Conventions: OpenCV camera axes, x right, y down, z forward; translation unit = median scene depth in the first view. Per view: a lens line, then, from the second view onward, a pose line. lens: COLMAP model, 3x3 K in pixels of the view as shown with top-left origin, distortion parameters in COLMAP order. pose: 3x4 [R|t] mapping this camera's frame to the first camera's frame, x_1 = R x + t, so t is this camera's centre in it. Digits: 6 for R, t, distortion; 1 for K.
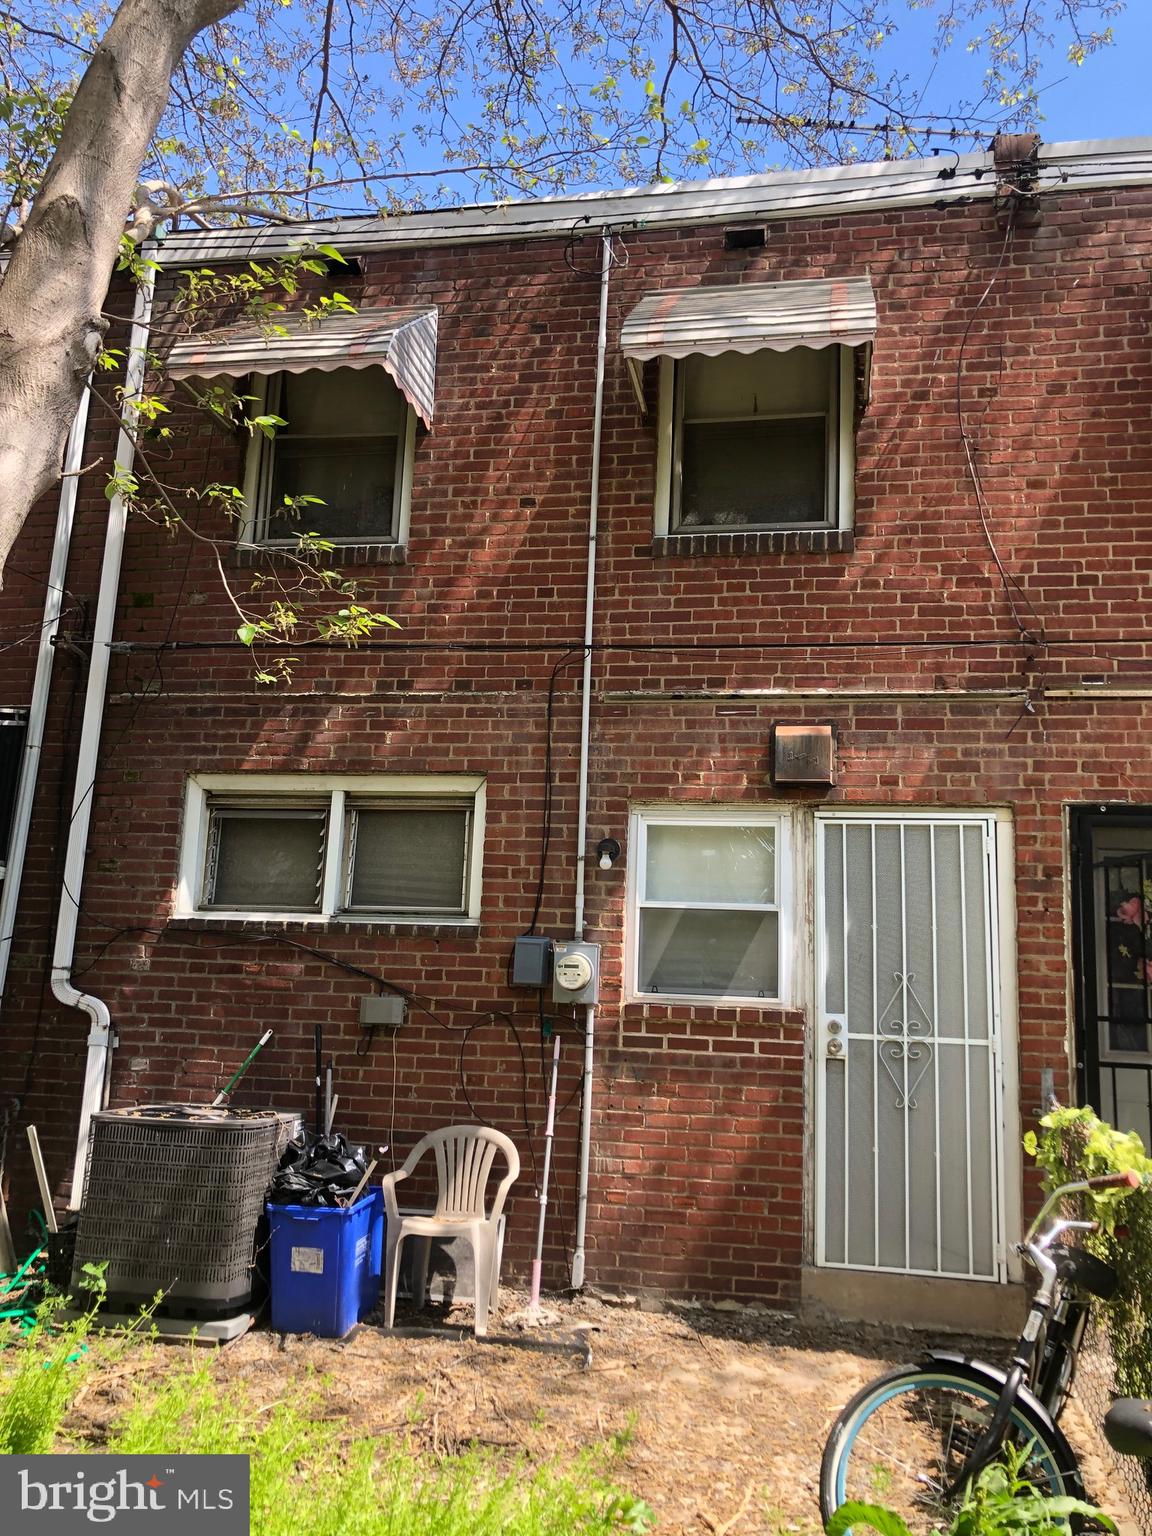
lens RADIAL K [[1275.1, 0, 588.8], [0, 1275.1, 766.4], [0, 0, 1]] dist [0.026675, -0.012711]
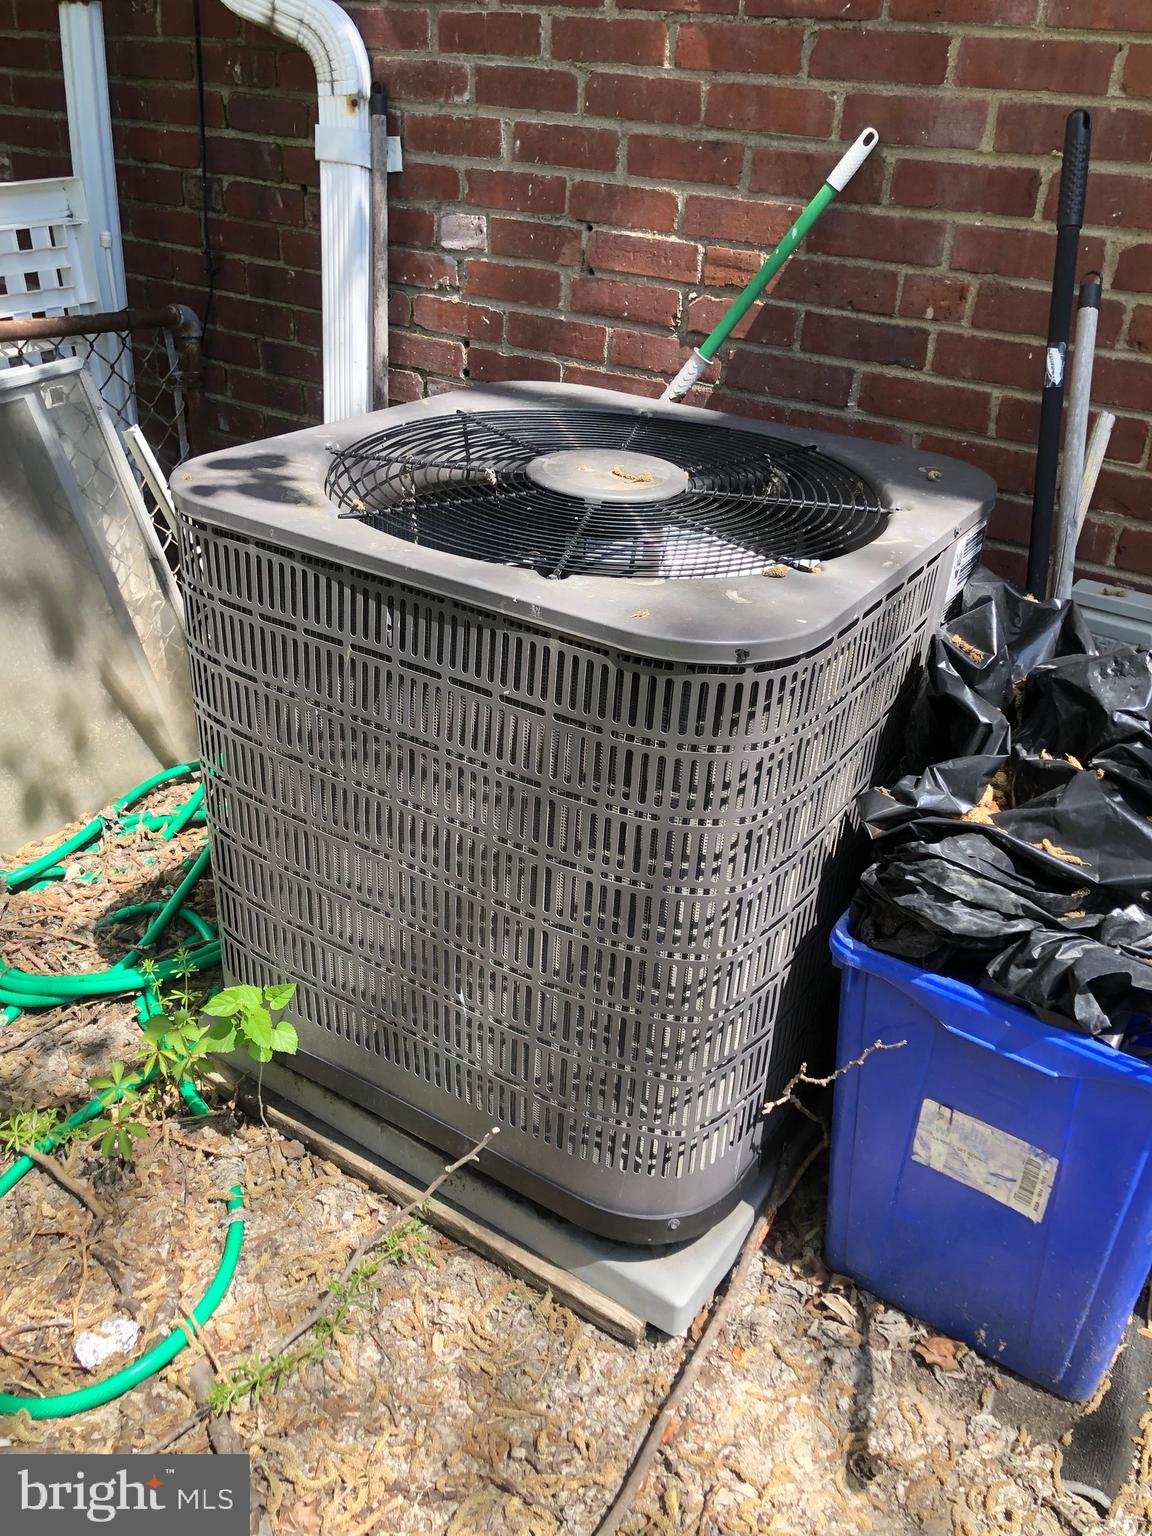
lens RADIAL K [[1275.1, 0, 592.7], [0, 1275.1, 773.5], [0, 0, 1]] dist [0.026675, -0.012711]
pose [[0.923109, 0.198046, -0.329619, -0.187195], [0.049718, 0.788515, 0.613003, 0.144549], [0.381312, -0.582256, 0.718038, 0.704838]]
